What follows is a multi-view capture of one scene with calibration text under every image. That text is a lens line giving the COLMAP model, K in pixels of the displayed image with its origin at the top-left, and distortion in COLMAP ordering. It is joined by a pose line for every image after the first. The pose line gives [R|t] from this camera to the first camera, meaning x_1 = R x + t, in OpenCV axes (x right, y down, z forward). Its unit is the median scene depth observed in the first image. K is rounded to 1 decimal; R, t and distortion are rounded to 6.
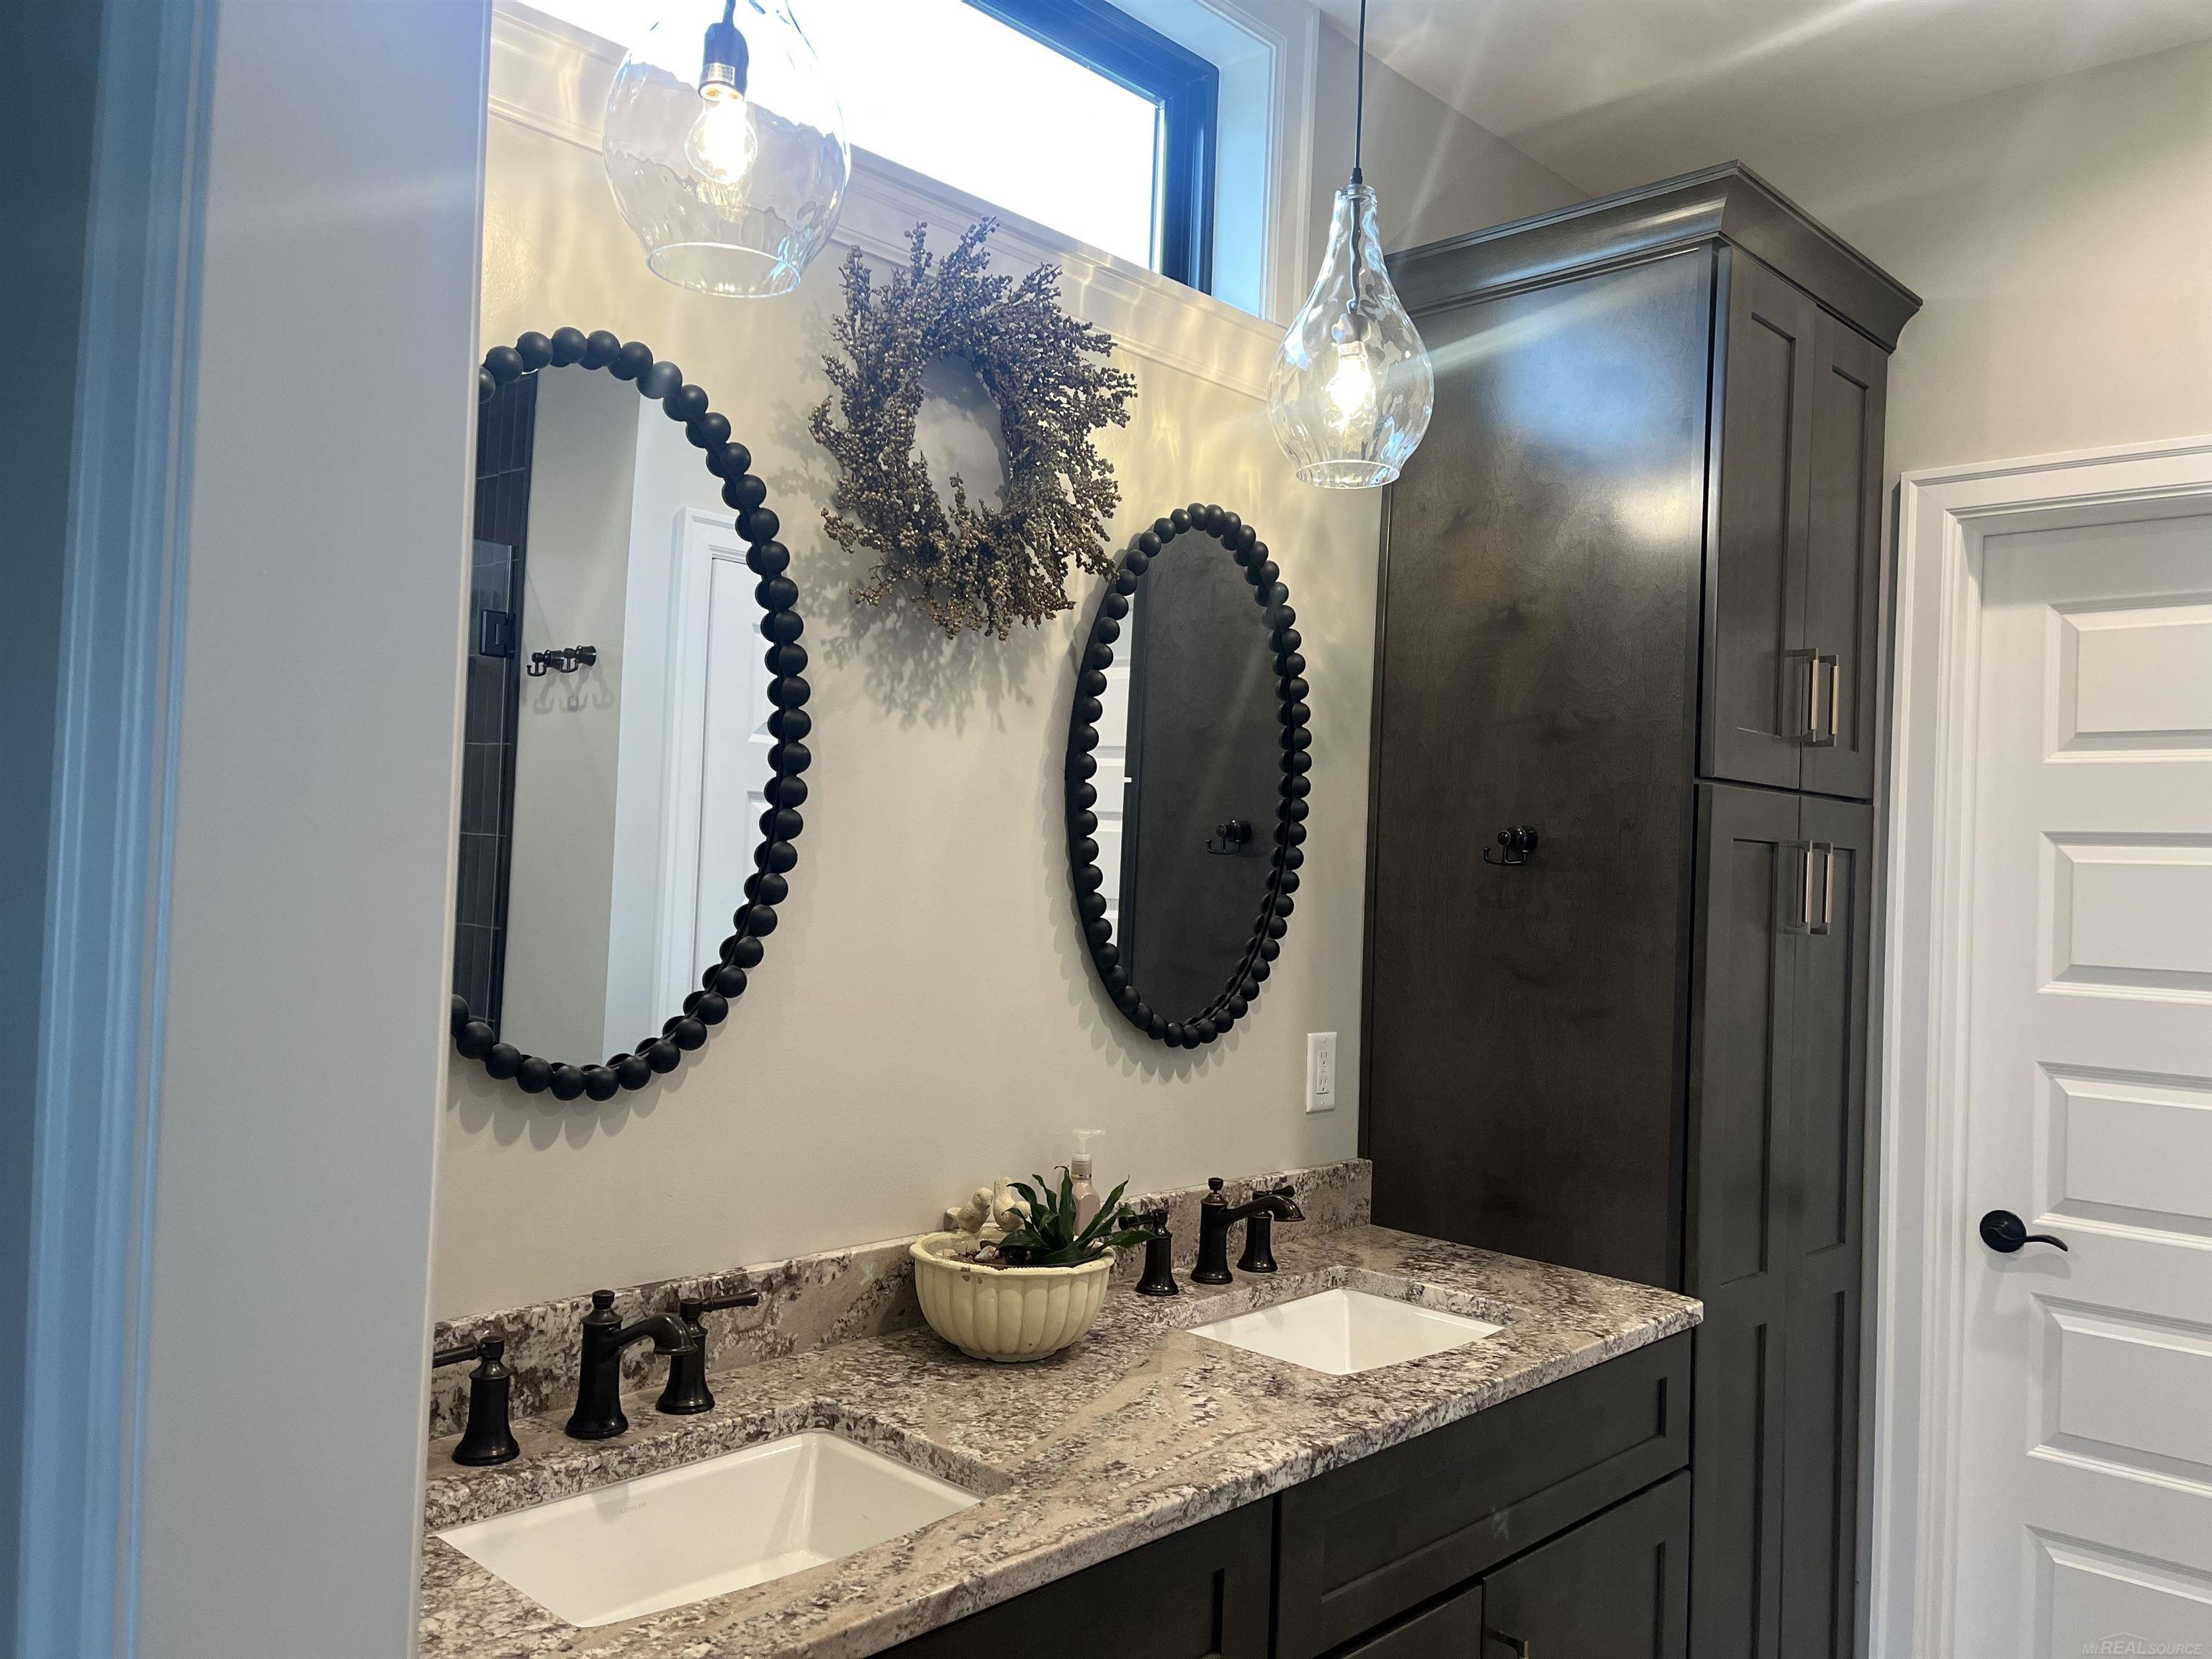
lens RADIAL K [[1666.1, 0, 1111.3], [0, 1666.1, 843.8], [0, 0, 1]] dist [0.062681, -0.088061]
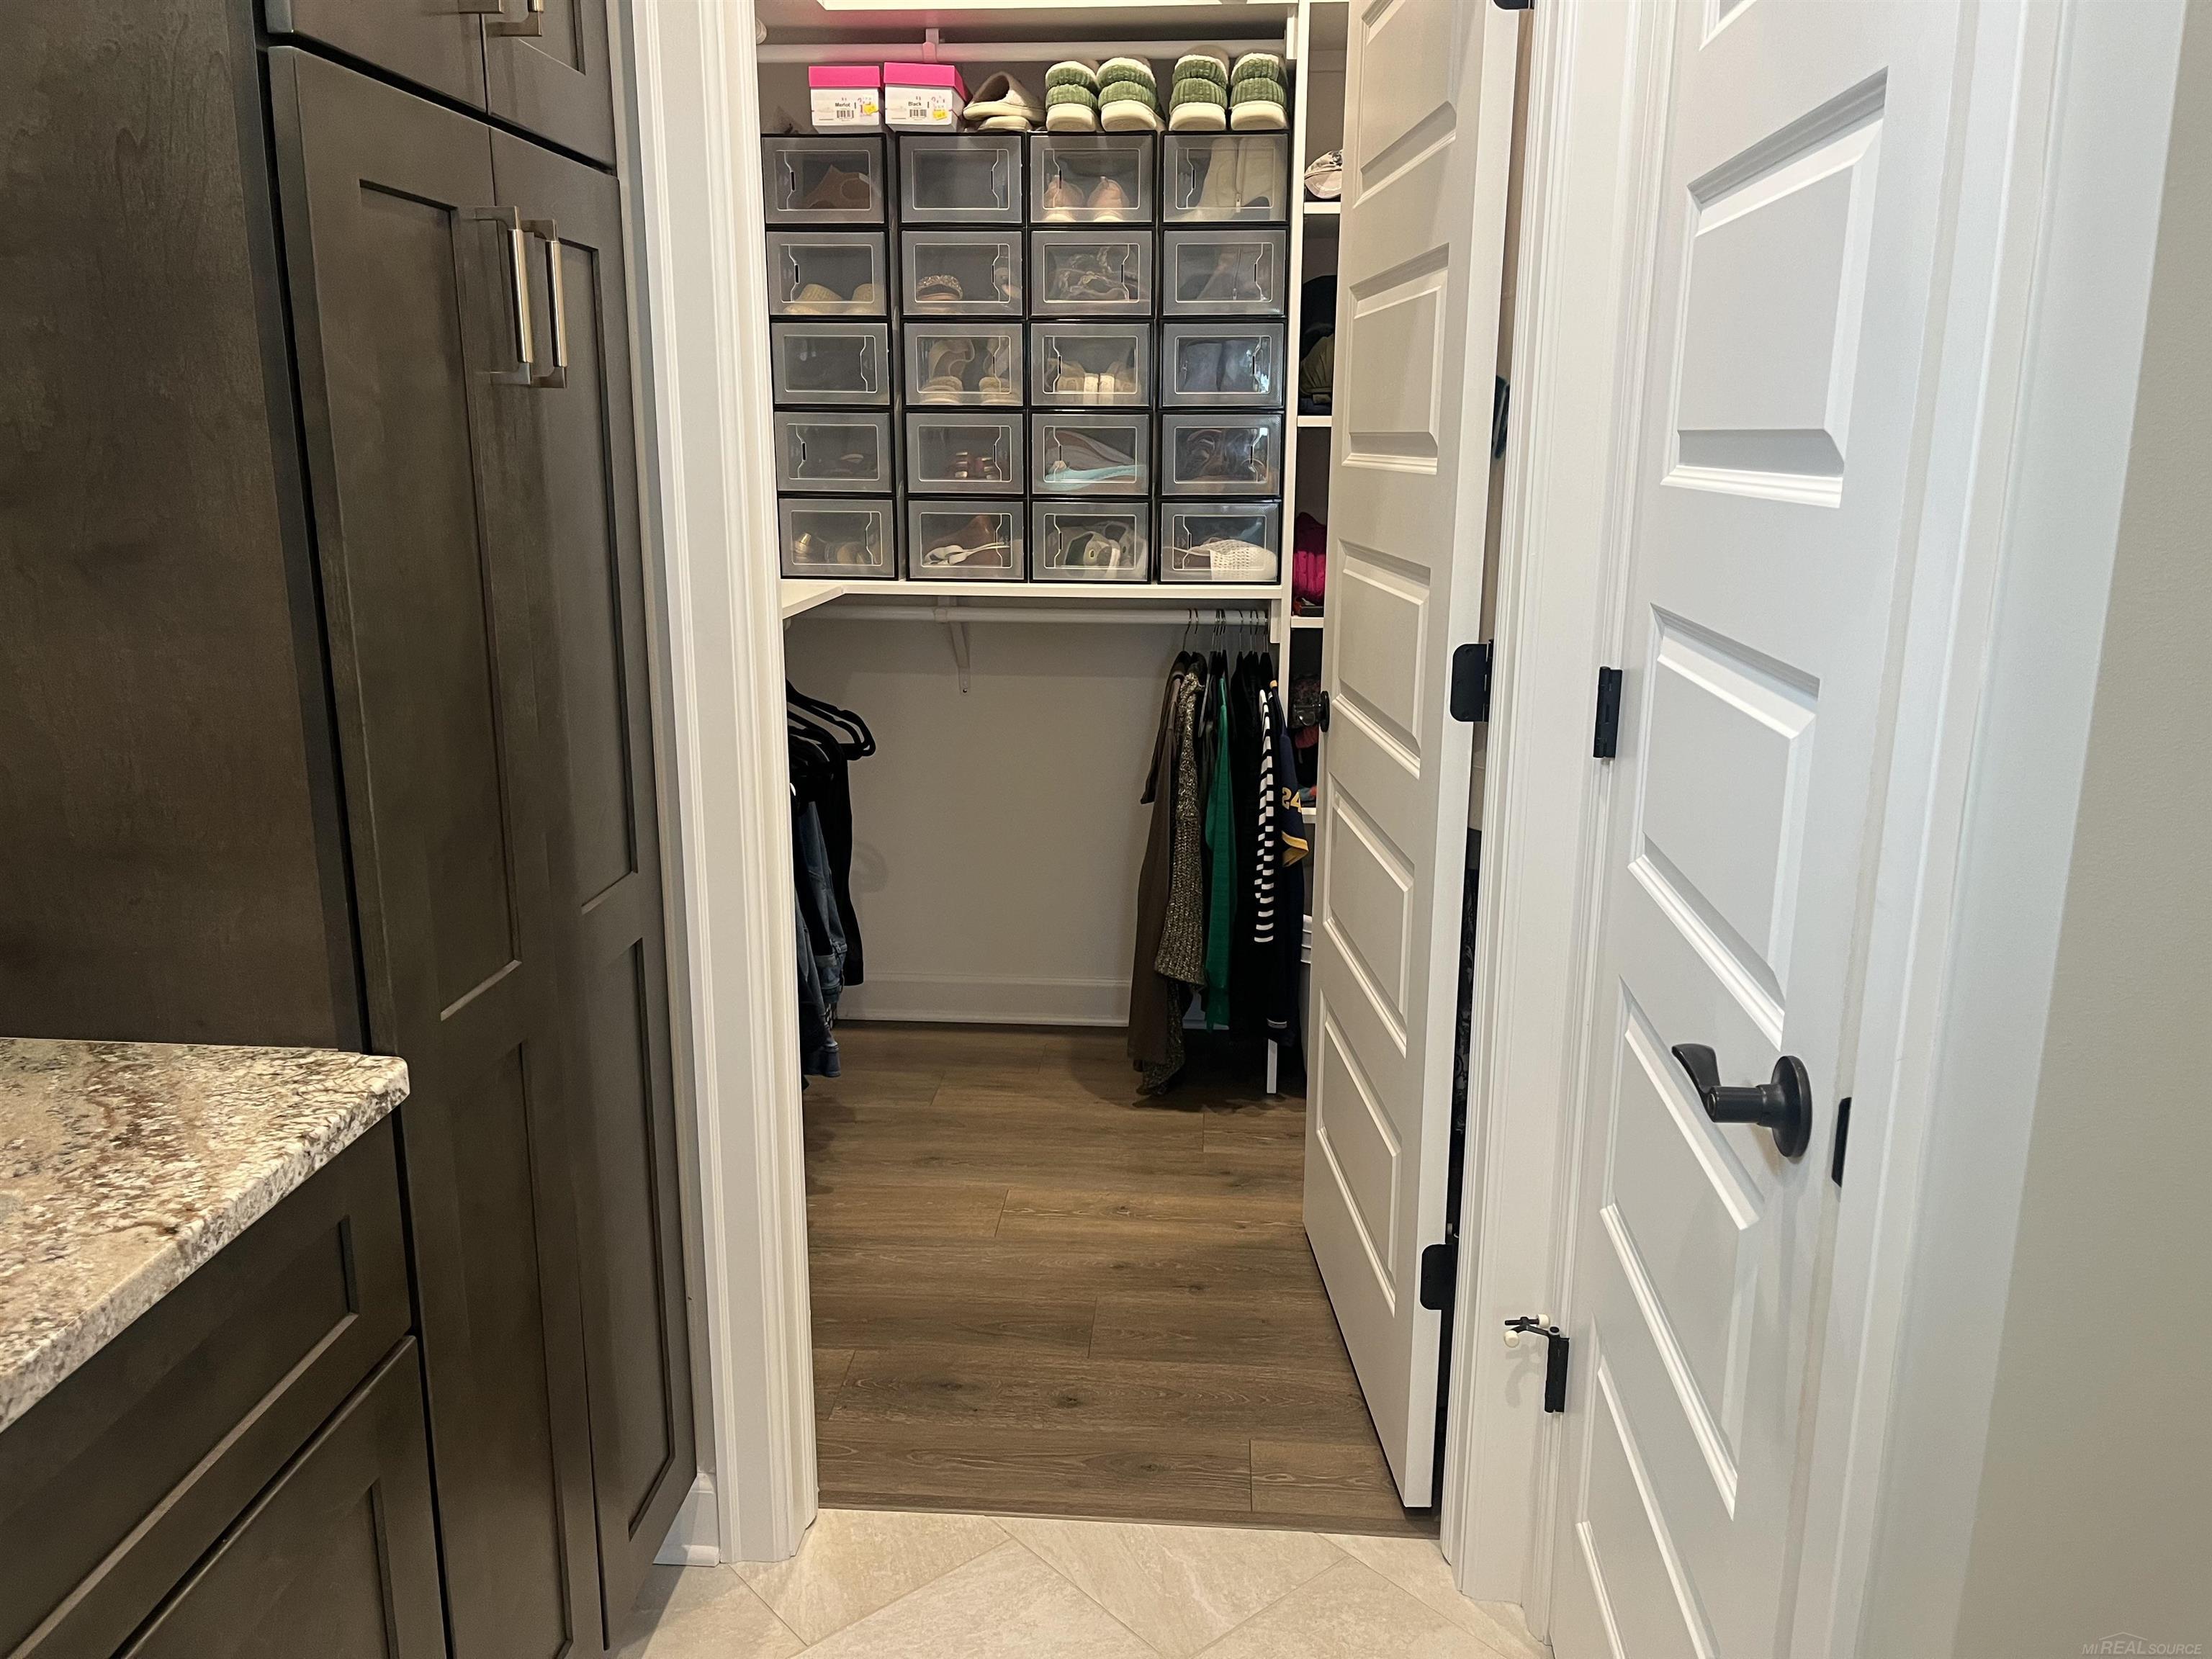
lens RADIAL K [[1666.1, 0, 1109.7], [0, 1666.1, 837.6], [0, 0, 1]] dist [0.062681, -0.088061]
pose [[0.767929, -0.178658, 0.615114, 0.193694], [0.011547, 0.964020, 0.265580, 0.054383], [-0.640430, -0.196844, 0.742362, 0.434170]]
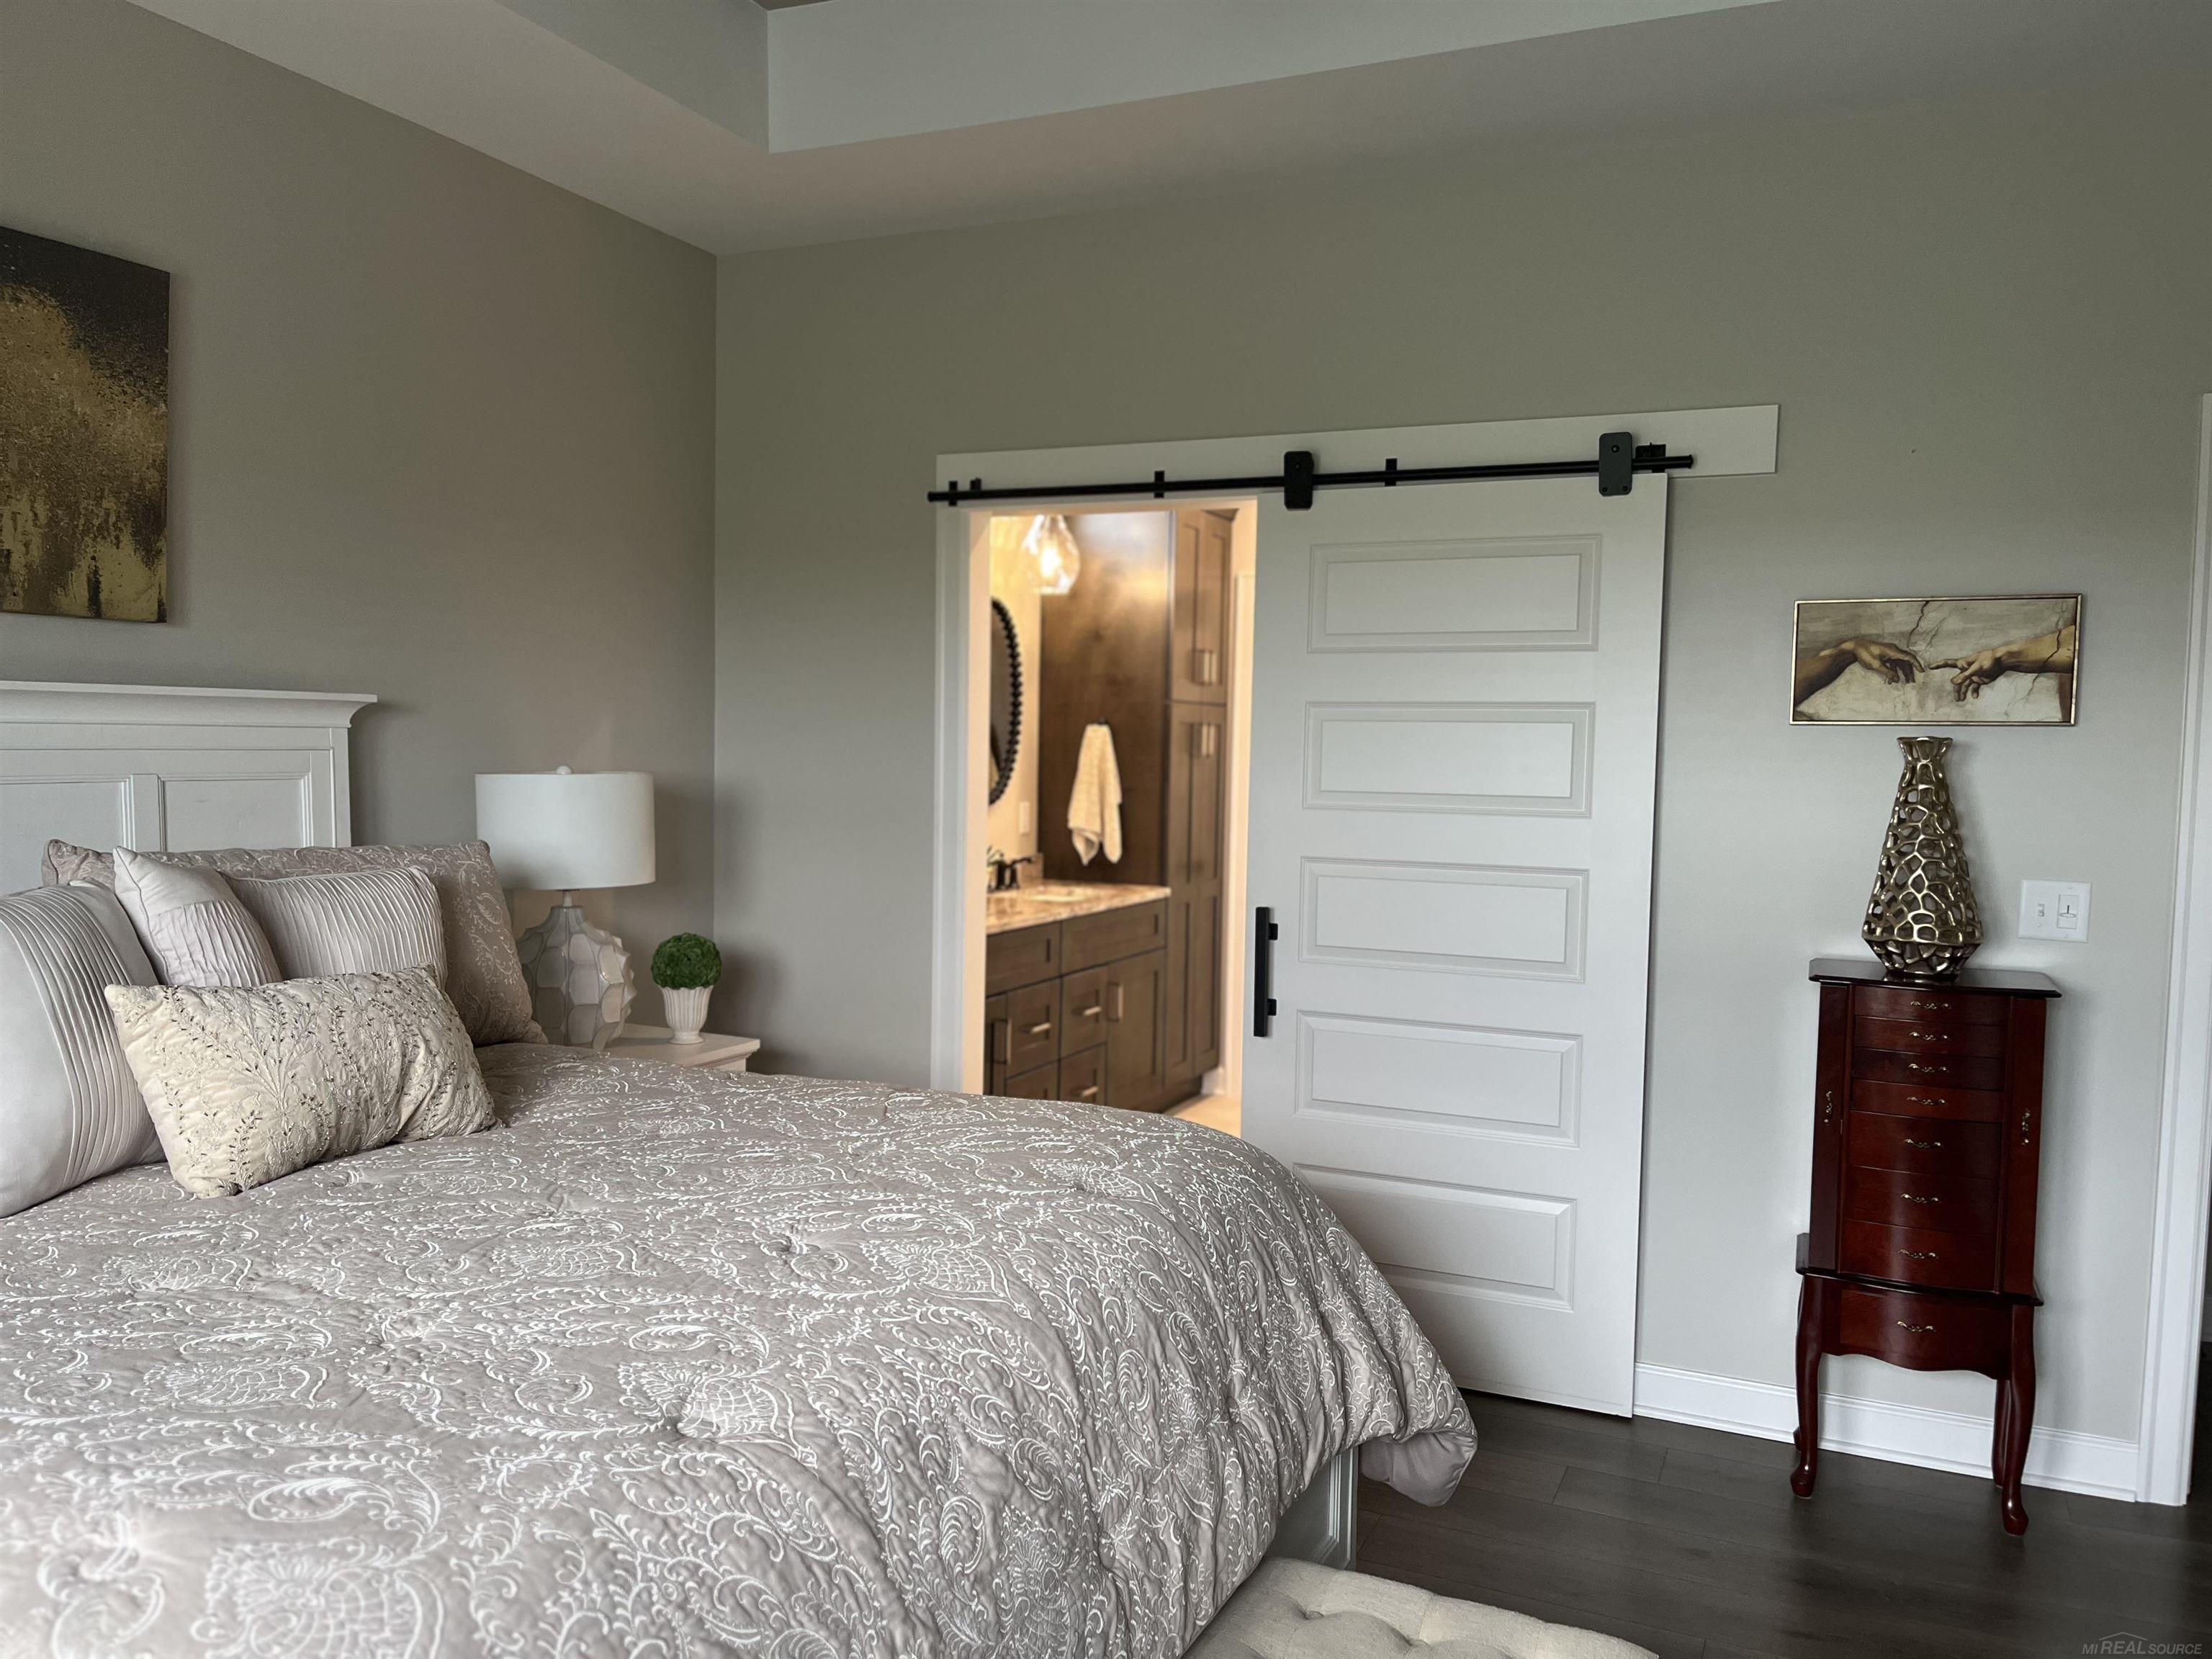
lens RADIAL K [[1666.1, 0, 1107.9], [0, 1666.1, 835.4], [0, 0, 1]] dist [0.062681, -0.088061]
pose [[0.943949, -0.036569, 0.328060, -0.619296], [0.008948, 0.996314, 0.085314, -0.051341], [-0.329970, -0.077597, 0.940797, -1.491197]]
